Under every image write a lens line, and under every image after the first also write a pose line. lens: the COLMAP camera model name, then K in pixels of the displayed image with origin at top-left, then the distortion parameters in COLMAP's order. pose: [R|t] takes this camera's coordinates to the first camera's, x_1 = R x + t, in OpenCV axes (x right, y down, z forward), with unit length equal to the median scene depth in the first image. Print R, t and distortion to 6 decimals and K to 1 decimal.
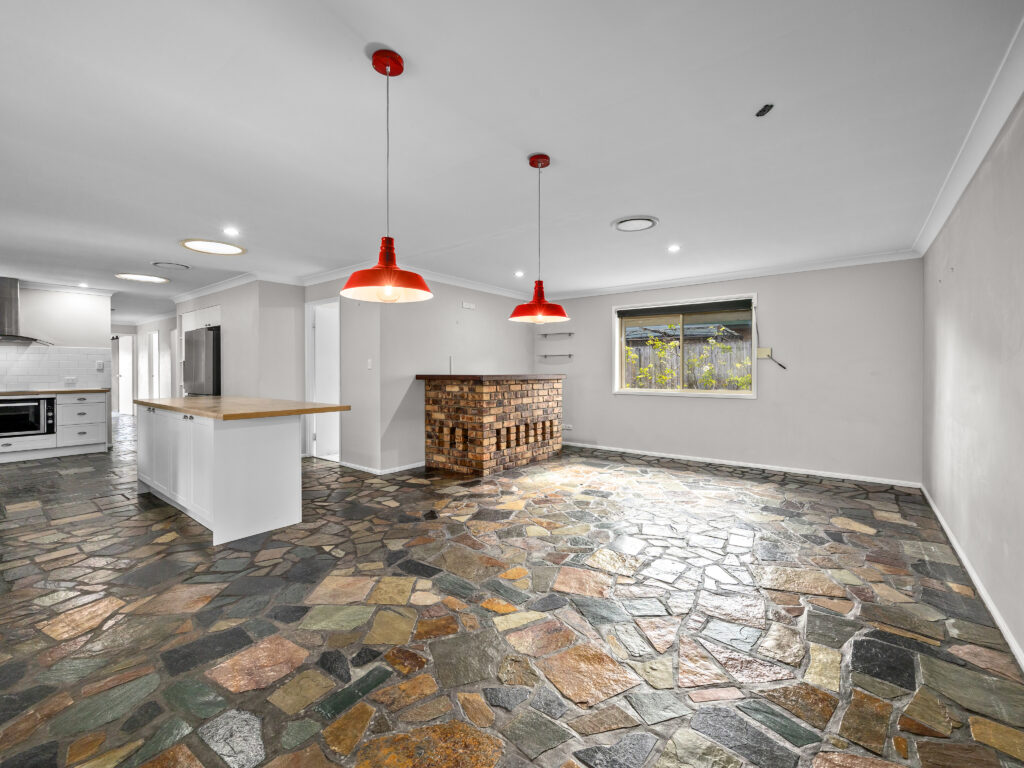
lens RADIAL K [[444.0, 0, 509.4], [0, 444.0, 369.1], [0, 0, 1]] dist [-0.001557, -0.000143]
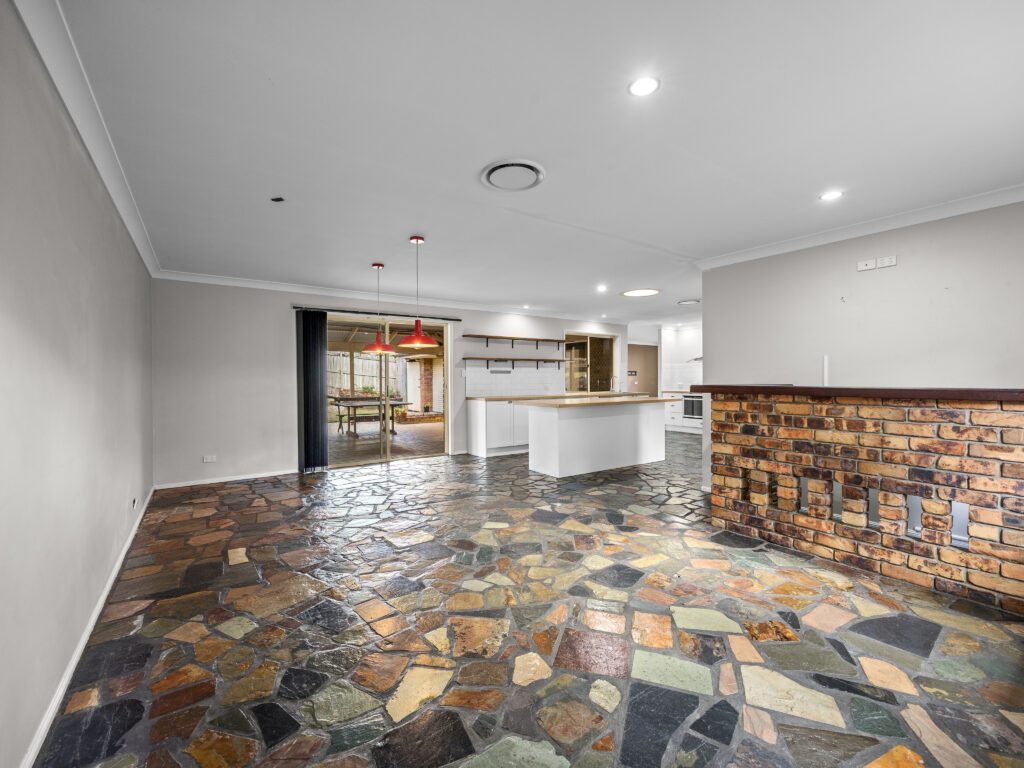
lens RADIAL K [[444.0, 0, 509.4], [0, 444.0, 369.1], [0, 0, 1]] dist [-0.001557, -0.000143]
pose [[-0.298505, -0.020479, -0.954188, 0.620186], [0.005093, 0.999721, -0.023050, 0.002363], [0.954394, -0.011740, -0.298318, 0.765932]]
